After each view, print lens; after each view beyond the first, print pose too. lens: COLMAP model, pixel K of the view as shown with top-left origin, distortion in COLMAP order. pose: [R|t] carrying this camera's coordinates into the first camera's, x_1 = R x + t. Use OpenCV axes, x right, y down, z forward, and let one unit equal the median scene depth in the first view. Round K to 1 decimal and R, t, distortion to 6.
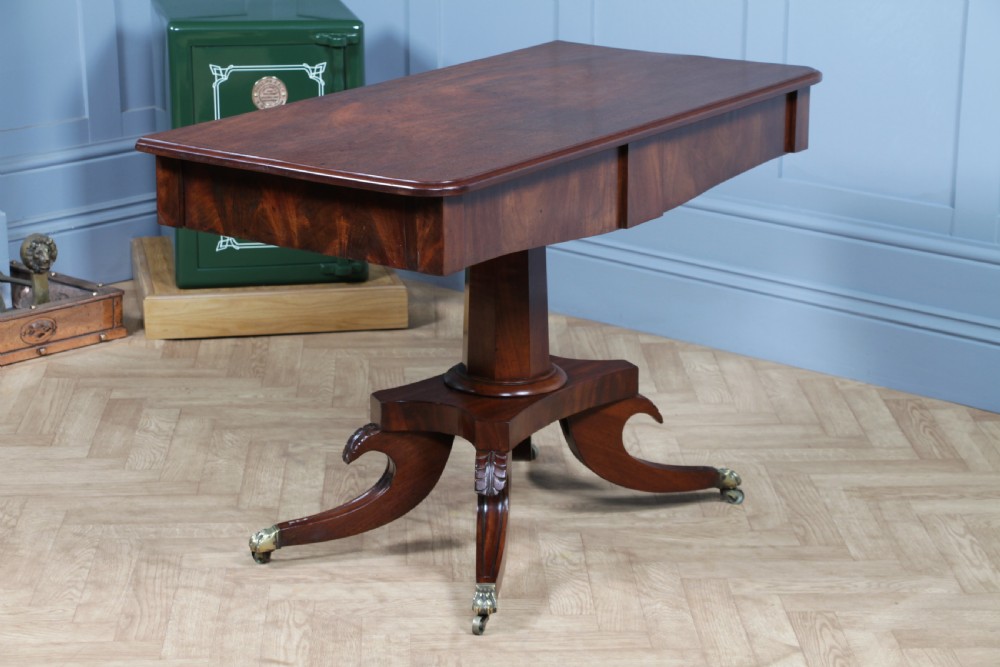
lens RADIAL K [[2429.1, 0, 501.4], [0, 2429.1, 335.8], [0, 0, 1]] dist [0.343657, 0.845693]
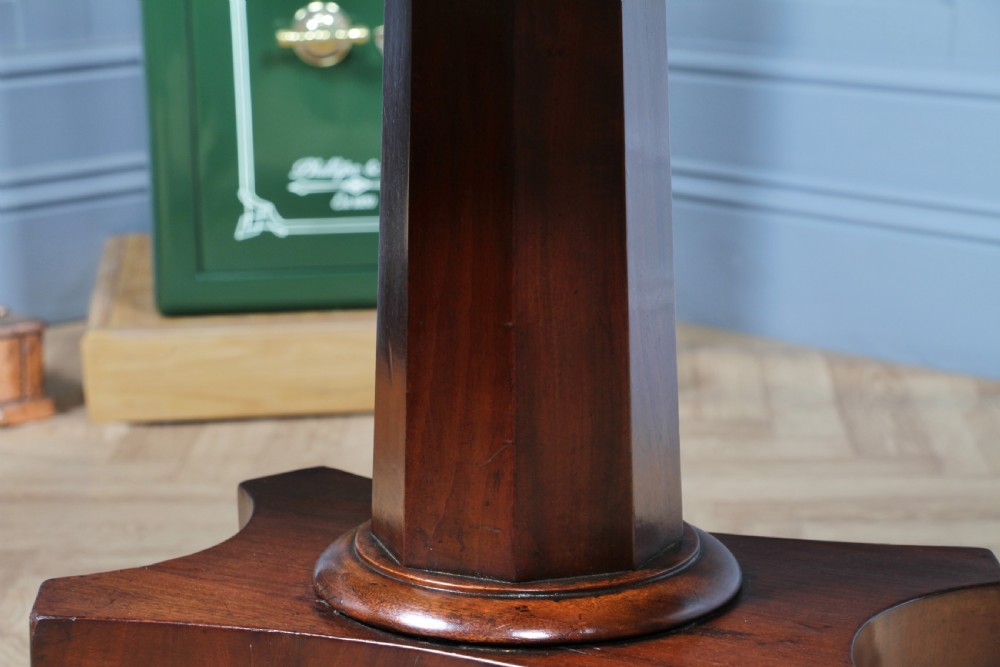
lens RADIAL K [[2554.9, 0, 500.4], [0, 2554.9, 334.9], [0, 0, 1]] dist [0.378851, 0.408544]
pose [[0.996164, -0.004411, -0.087395, -0.025641], [-0.000086, 0.998679, -0.051390, 0.011870], [0.087506, 0.051200, 0.994847, 0.595529]]
